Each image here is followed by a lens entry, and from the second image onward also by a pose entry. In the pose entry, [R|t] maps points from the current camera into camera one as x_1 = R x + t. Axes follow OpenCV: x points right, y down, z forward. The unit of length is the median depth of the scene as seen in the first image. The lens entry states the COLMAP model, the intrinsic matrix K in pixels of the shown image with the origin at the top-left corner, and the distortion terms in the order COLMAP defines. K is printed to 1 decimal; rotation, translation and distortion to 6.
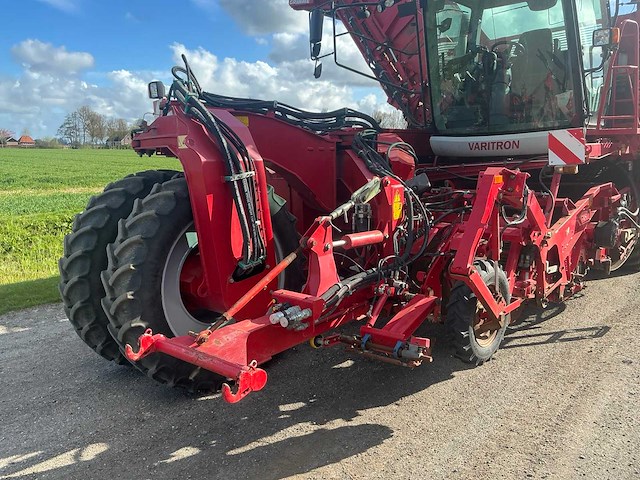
lens RADIAL K [[529.9, 0, 320.0], [0, 529.9, 240.0], [0, 0, 1]] dist [0.114978, -0.204198]
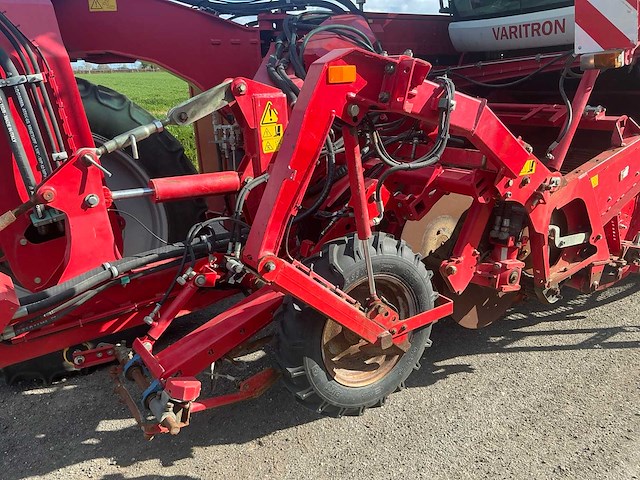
lens RADIAL K [[529.9, 0, 320.0], [0, 529.9, 240.0], [0, 0, 1]] dist [0.114978, -0.204198]
pose [[0.968649, 0.051409, -0.243056, 0.350971], [-0.016250, 0.989371, 0.144501, -0.029129], [0.247902, -0.136021, 0.959189, 0.421617]]
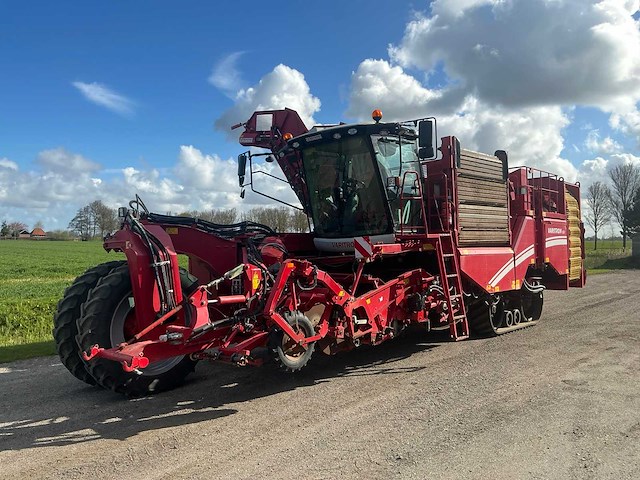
lens RADIAL K [[529.9, 0, 320.0], [0, 529.9, 240.0], [0, 0, 1]] dist [0.114978, -0.204198]
pose [[0.999942, 0.000076, -0.010739, 0.368657], [-0.001880, 0.985781, -0.168025, 0.091483], [0.010573, 0.168035, 0.985724, -0.693277]]
